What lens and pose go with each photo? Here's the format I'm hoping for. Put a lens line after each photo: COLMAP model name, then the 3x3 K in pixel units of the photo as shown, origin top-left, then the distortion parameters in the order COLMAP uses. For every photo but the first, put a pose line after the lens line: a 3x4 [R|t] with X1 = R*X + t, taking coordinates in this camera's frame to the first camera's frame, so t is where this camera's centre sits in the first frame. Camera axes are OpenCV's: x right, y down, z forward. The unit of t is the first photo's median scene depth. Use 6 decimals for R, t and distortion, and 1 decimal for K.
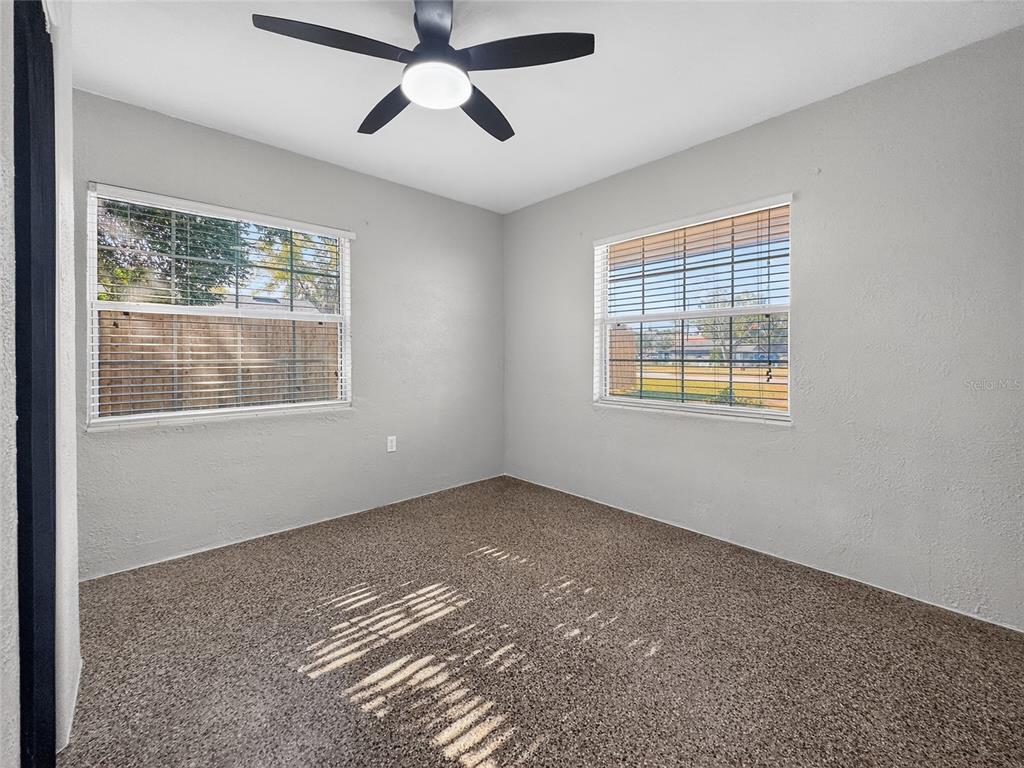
lens RADIAL K [[428.3, 0, 513.9], [0, 428.3, 361.9], [0, 0, 1]] dist [-0.013354, 0.000109]
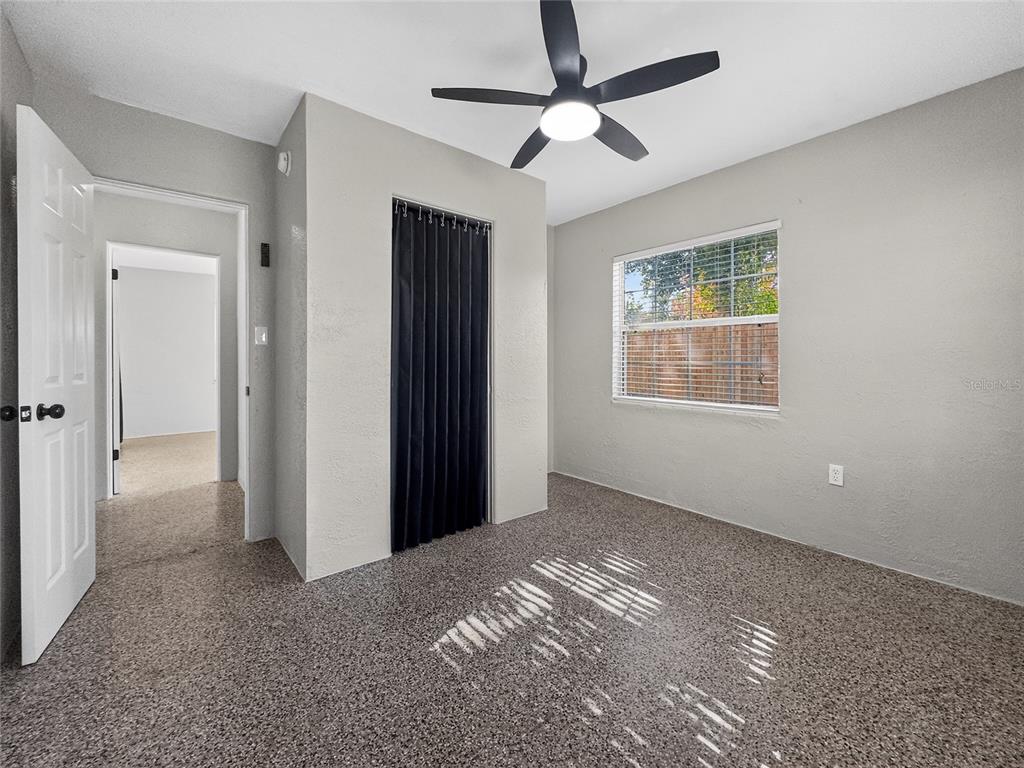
lens RADIAL K [[418.9, 0, 516.8], [0, 418.9, 367.5], [0, 0, 1]] dist [-0.000452, 0.000068]
pose [[-0.048195, 0.023860, -0.998553, 0.838775], [-0.012645, 0.999620, 0.024496, -0.017525], [0.998758, 0.013807, -0.047875, 0.808741]]
